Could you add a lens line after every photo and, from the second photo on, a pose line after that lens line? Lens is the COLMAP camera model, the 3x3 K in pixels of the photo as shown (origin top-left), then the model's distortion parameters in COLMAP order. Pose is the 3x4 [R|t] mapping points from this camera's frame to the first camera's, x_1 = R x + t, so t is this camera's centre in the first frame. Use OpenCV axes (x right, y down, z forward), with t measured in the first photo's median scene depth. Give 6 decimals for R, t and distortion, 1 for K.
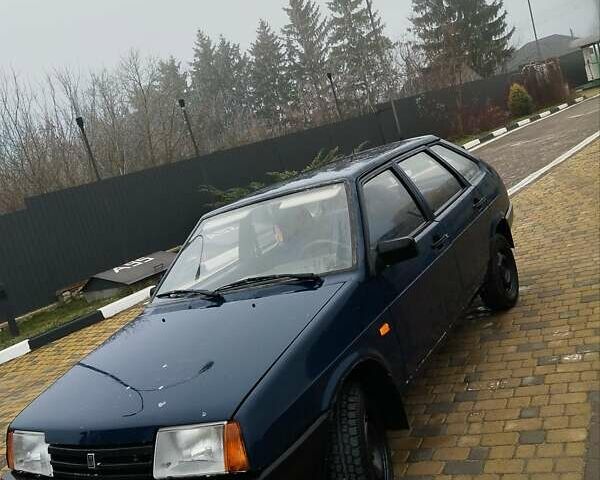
lens RADIAL K [[688.4, 0, 300.1], [0, 688.4, 242.3], [0, 0, 1]] dist [-0.034106, 0.000000]
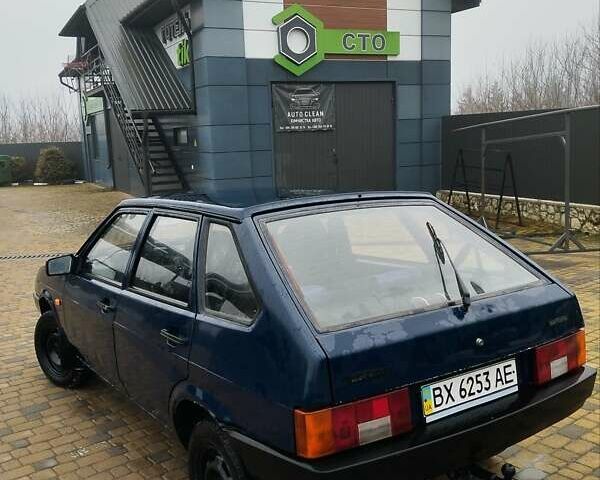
lens RADIAL K [[688.4, 0, 300.5], [0, 688.4, 239.8], [0, 0, 1]] dist [-0.034106, 0.000000]
pose [[-0.427981, 0.421289, -0.799592, 0.865644], [0.058049, 0.895699, 0.440855, -0.515919], [0.901922, 0.142262, -0.407797, 1.757257]]
